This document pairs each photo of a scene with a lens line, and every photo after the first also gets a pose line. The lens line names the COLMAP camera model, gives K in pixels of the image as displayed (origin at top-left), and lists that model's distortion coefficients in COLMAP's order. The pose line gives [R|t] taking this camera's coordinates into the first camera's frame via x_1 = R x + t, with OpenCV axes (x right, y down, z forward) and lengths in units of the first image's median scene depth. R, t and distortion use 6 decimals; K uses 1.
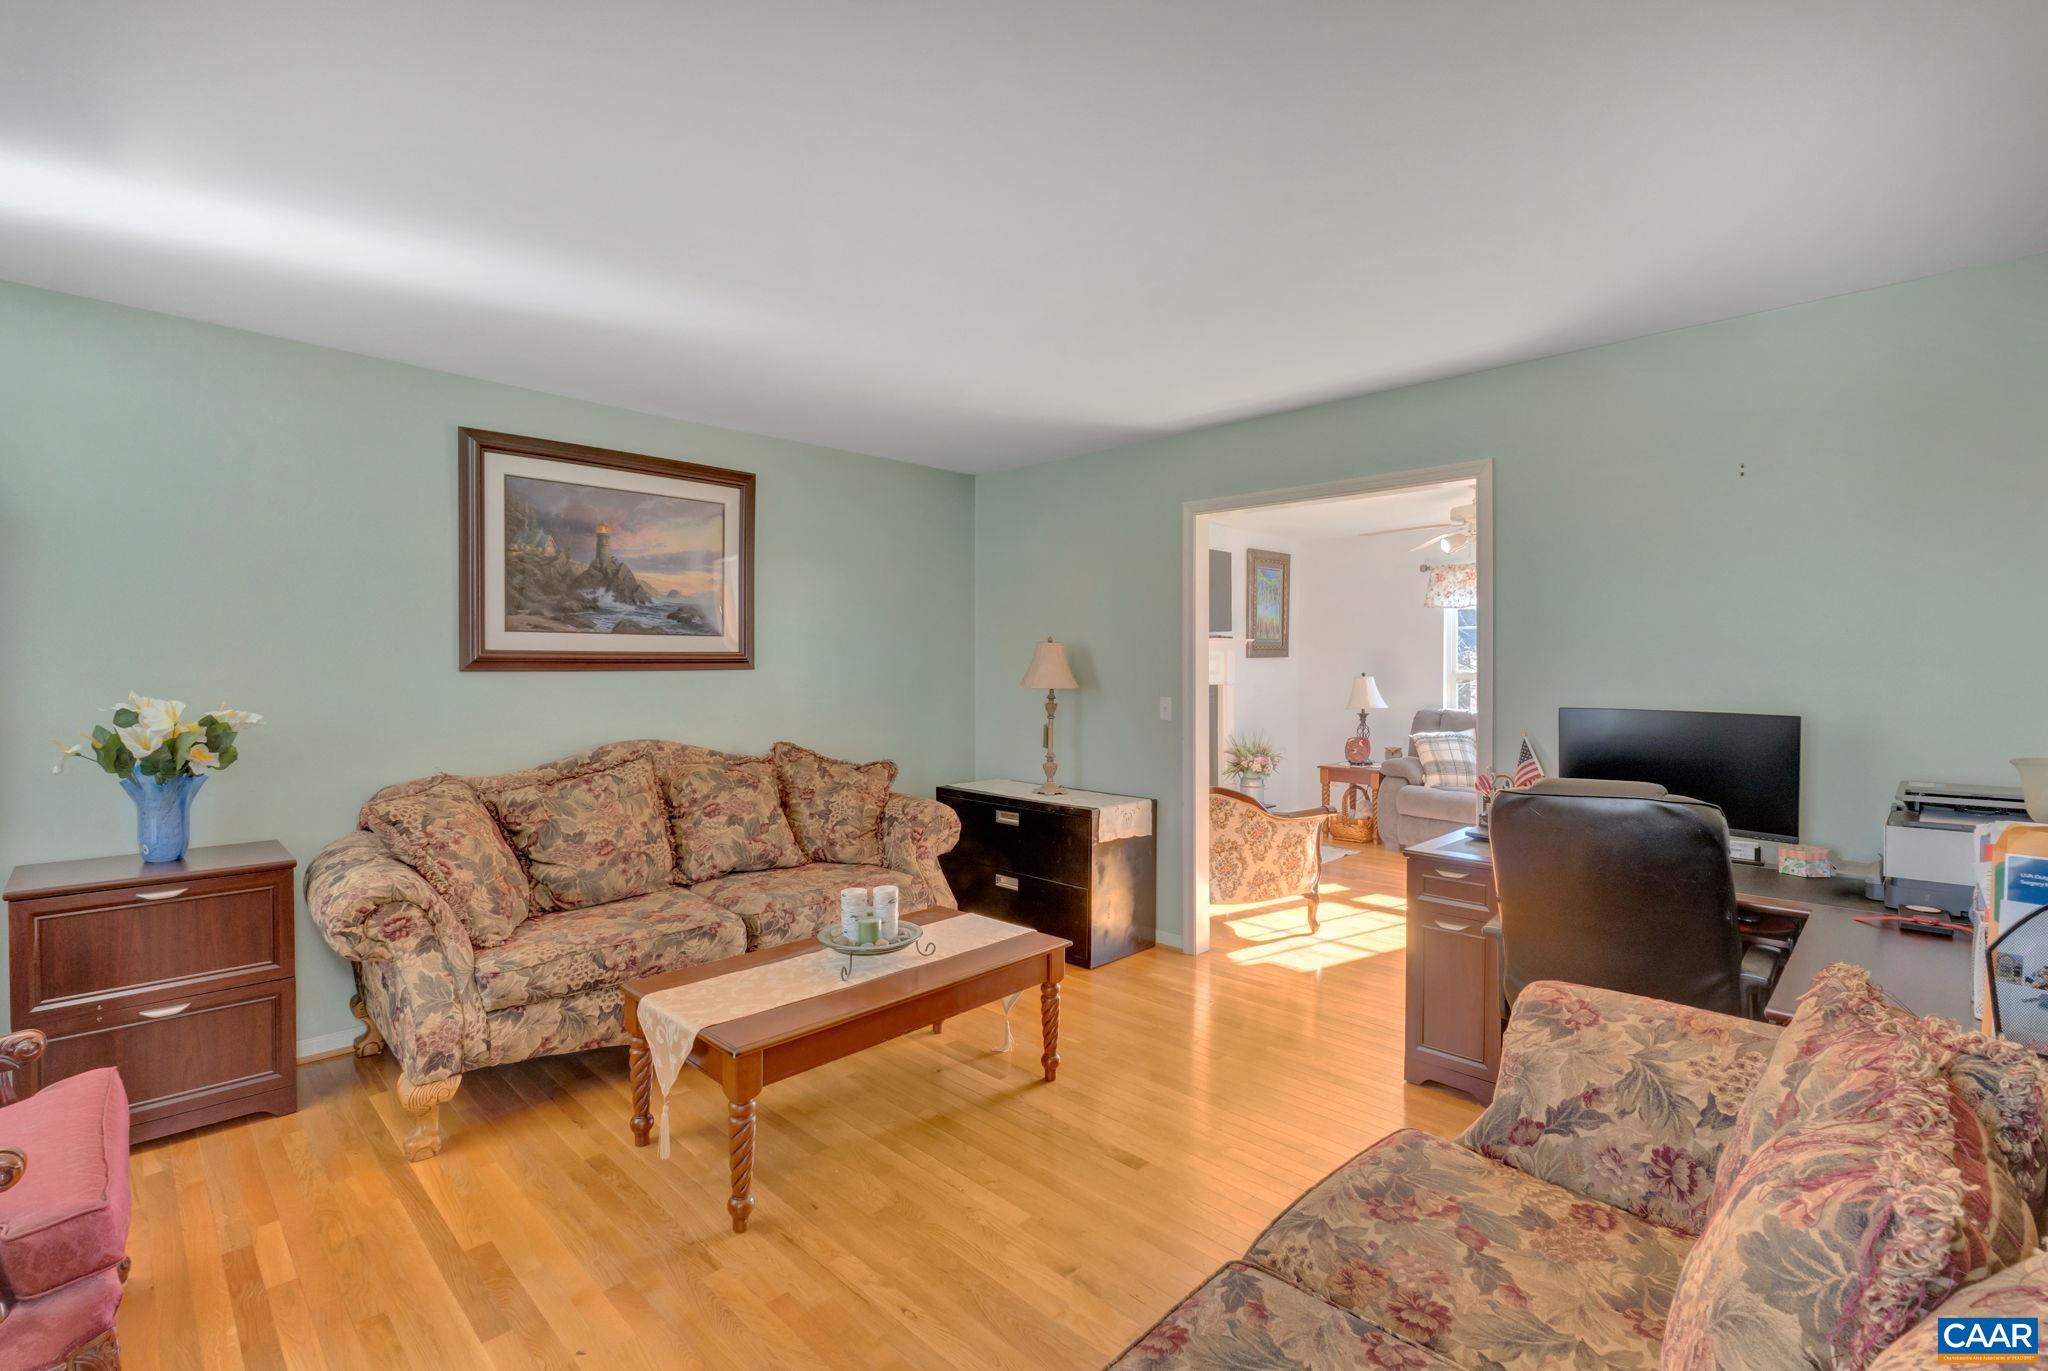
lens RADIAL K [[938.6, 0, 1018.0], [0, 938.6, 671.6], [0, 0, 1]] dist [-0.000791, 0.000019]
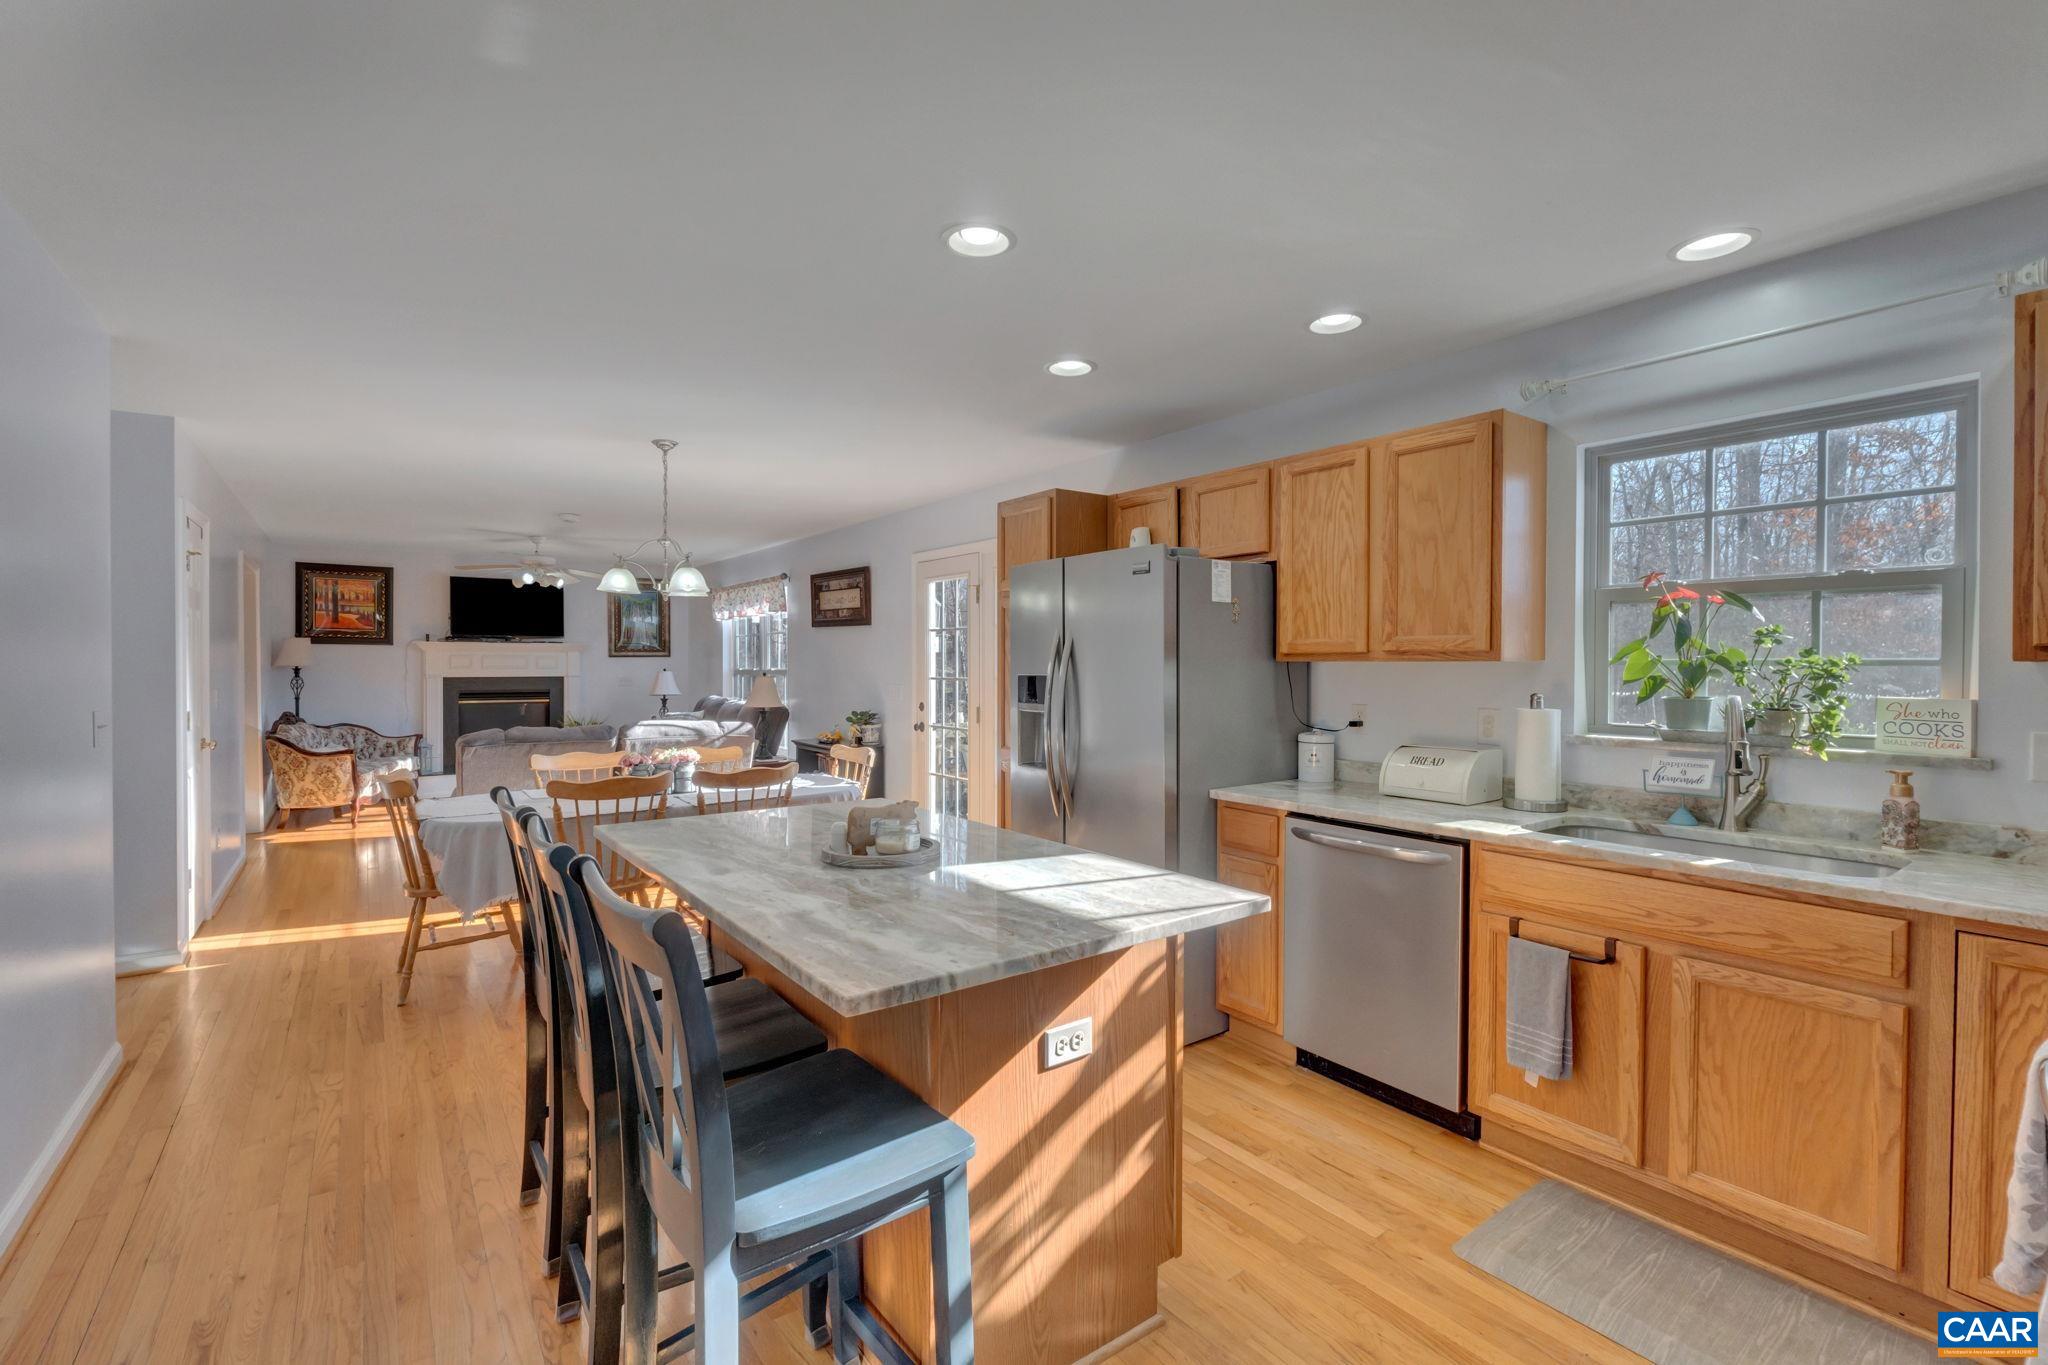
lens RADIAL K [[908.5, 0, 986.5], [0, 908.5, 675.7], [0, 0, 1]] dist [0.000097, 0.000131]
pose [[0.982807, 0.009401, -0.184394, 1.094131], [-0.008223, 0.999941, 0.007150, -0.001831], [0.184451, -0.005511, 0.982826, -0.210886]]
